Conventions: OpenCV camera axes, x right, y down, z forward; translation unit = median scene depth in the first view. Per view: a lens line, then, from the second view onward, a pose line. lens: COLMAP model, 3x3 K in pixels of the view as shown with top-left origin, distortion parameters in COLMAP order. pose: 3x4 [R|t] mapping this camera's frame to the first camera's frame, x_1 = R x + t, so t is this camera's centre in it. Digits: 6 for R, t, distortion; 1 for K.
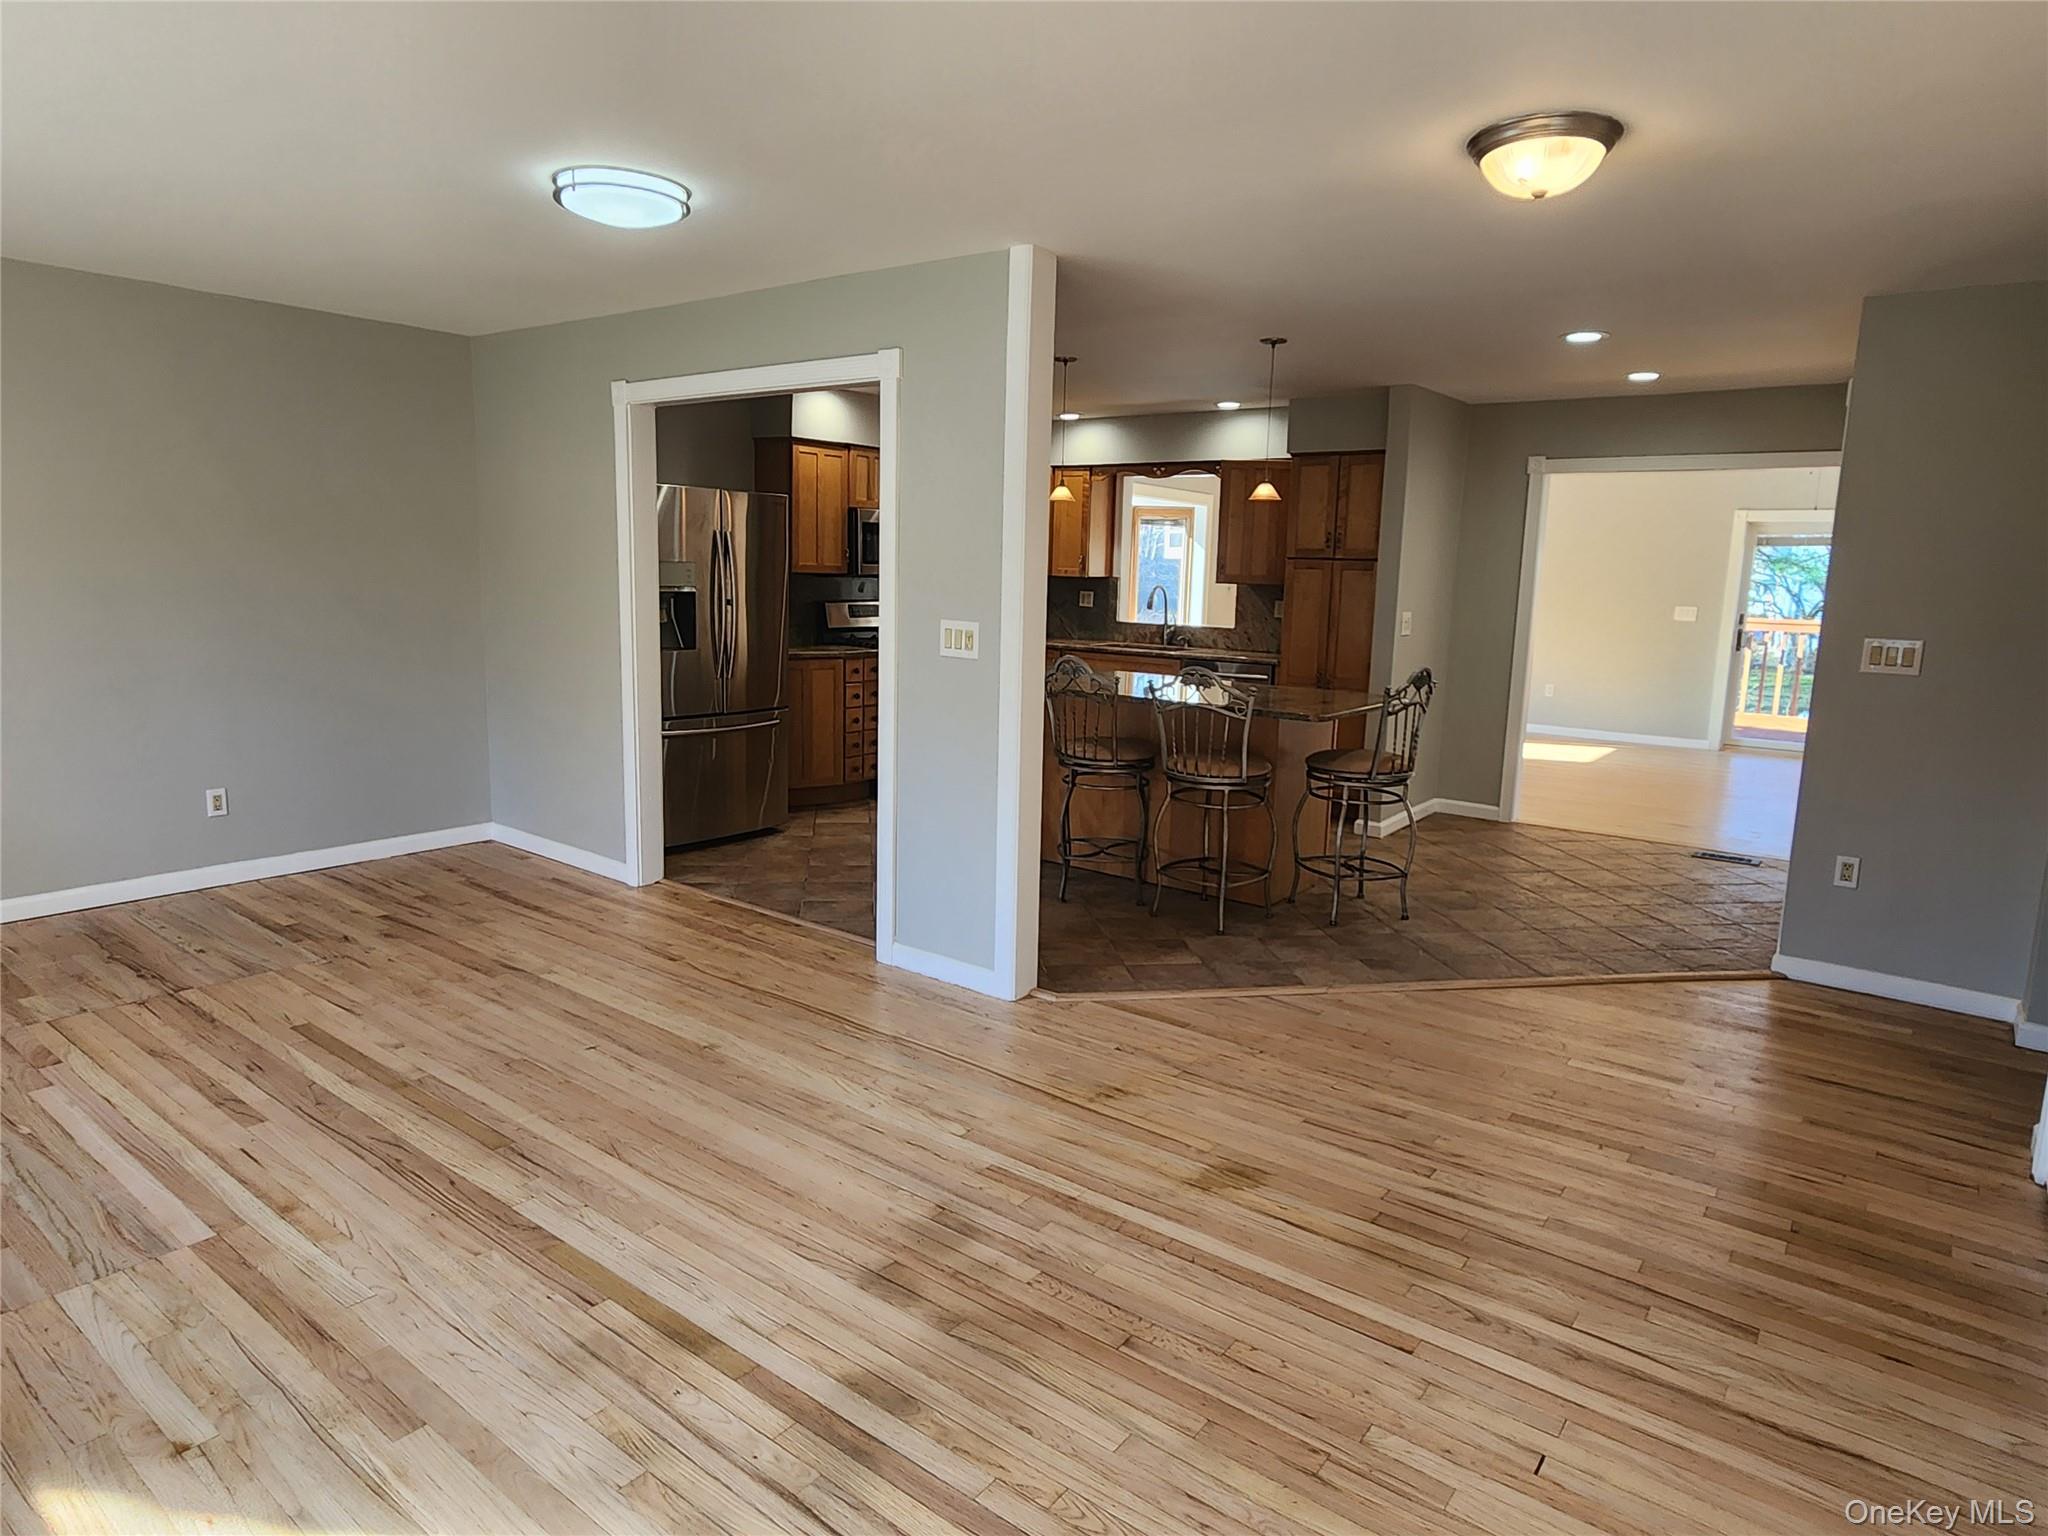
lens RADIAL K [[1186.6, 0, 1015.6], [0, 1186.6, 770.1], [0, 0, 1]] dist [0.000492, 0.000249]
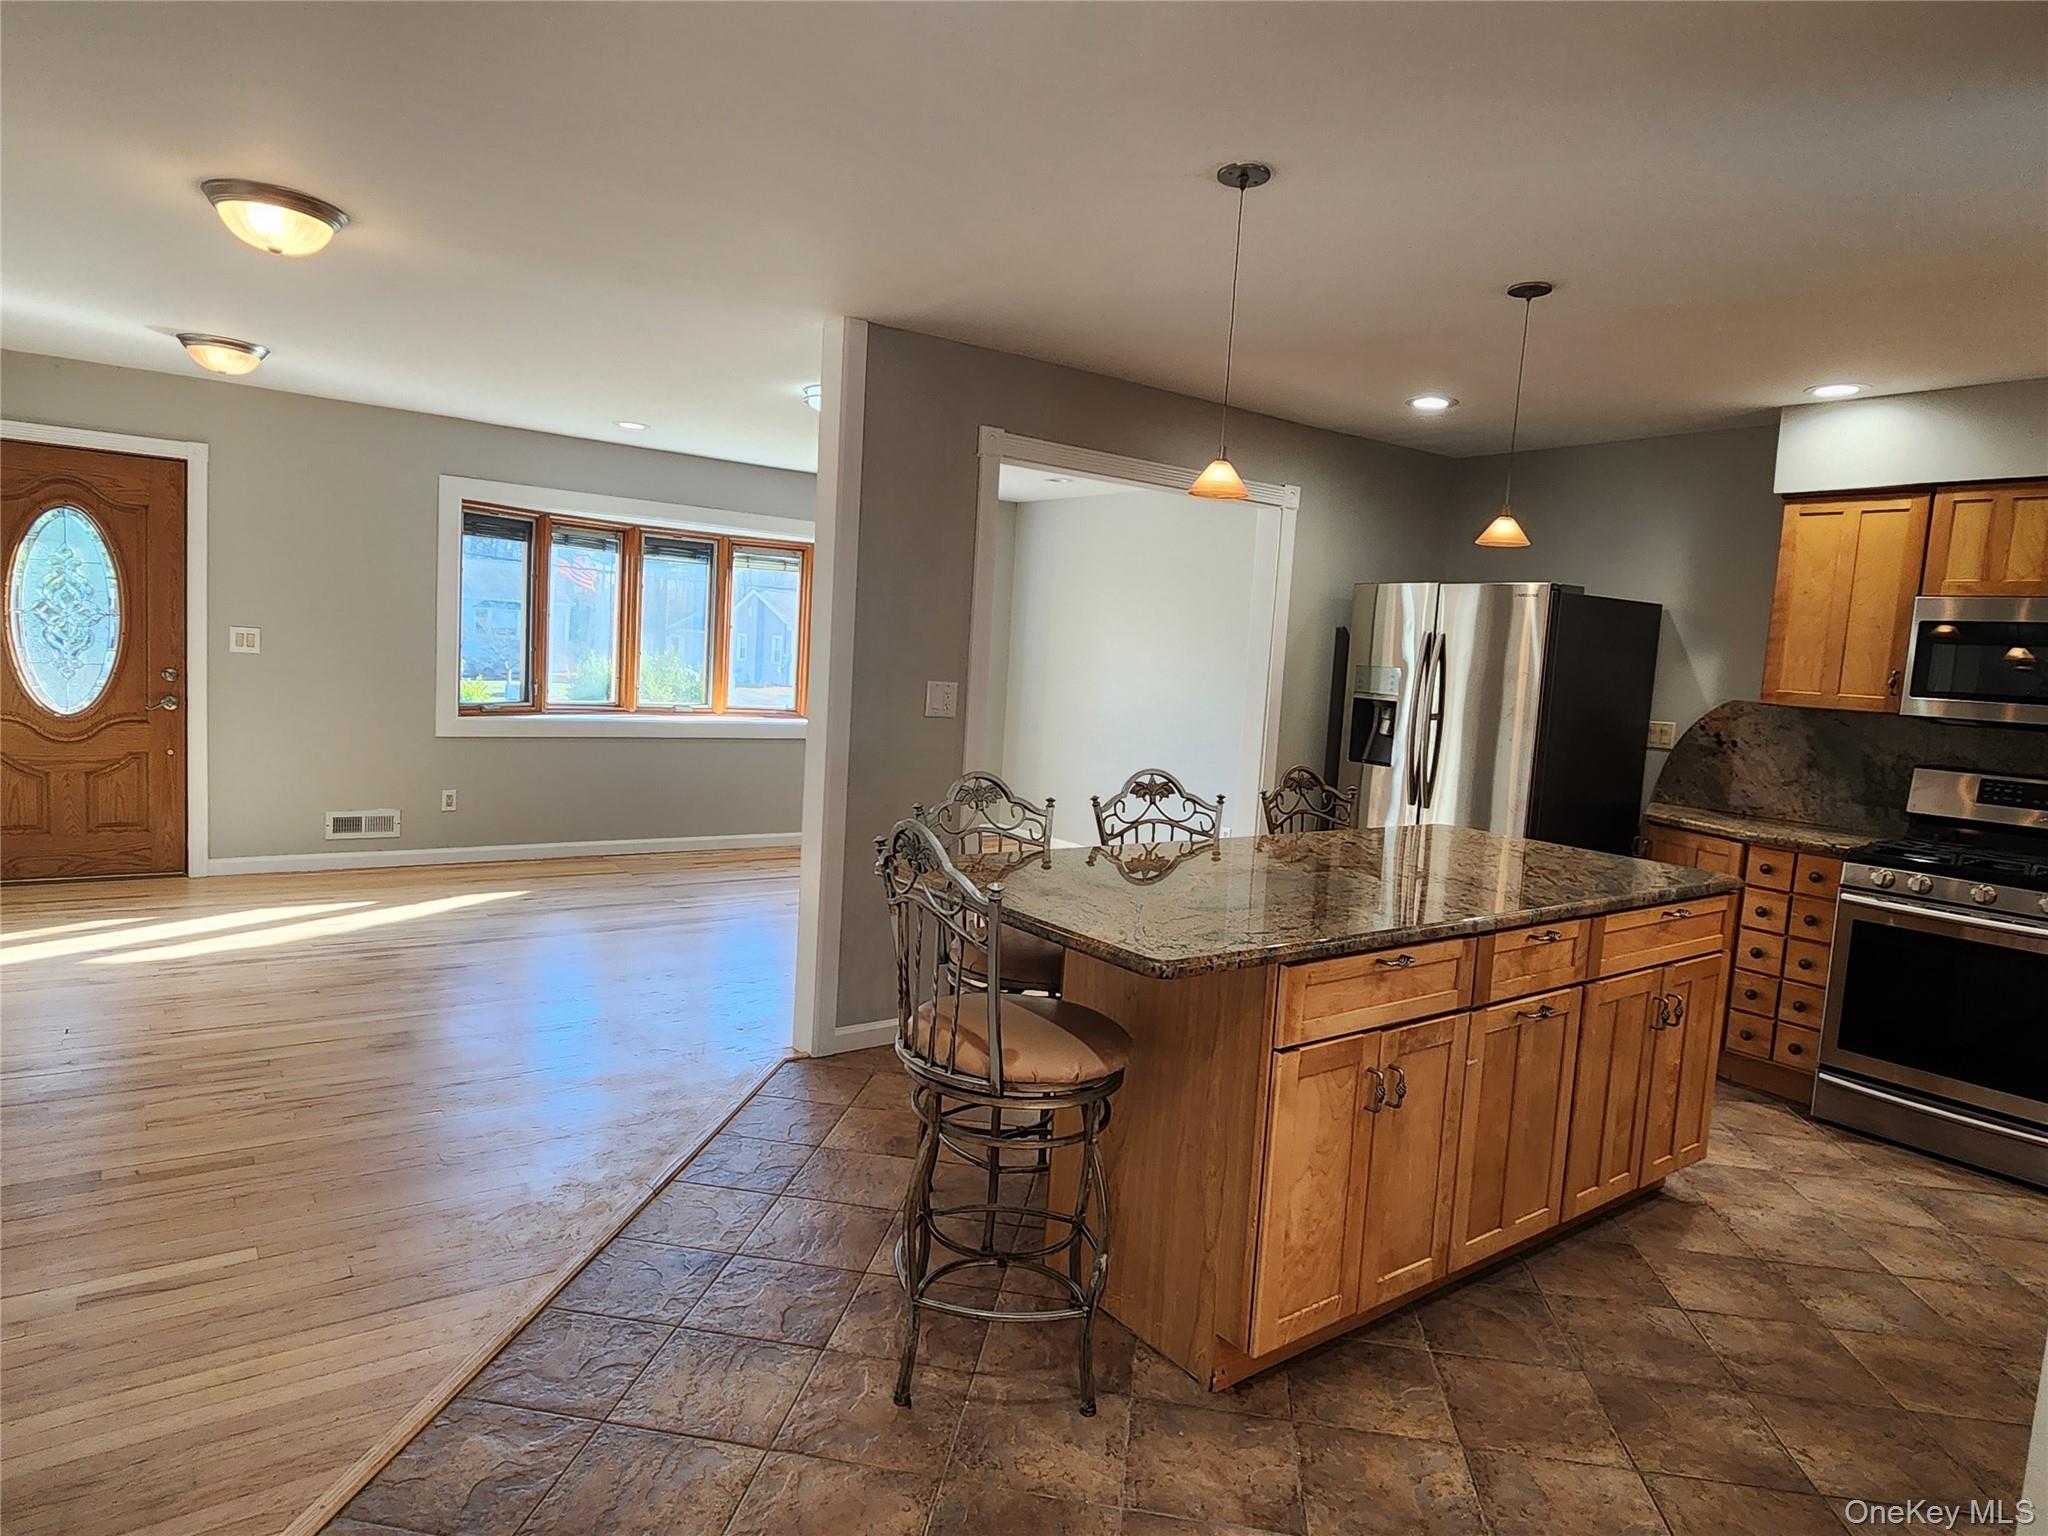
lens RADIAL K [[1182.5, 0, 1024.0], [0, 1182.5, 768.0], [0, 0, 1]] dist [0.005526, 0.001192]
pose [[-0.261771, 0.056989, -0.963446, 0.542924], [-0.232065, 0.965251, 0.120148, -0.122024], [0.936815, 0.255033, -0.239450, 0.816529]]
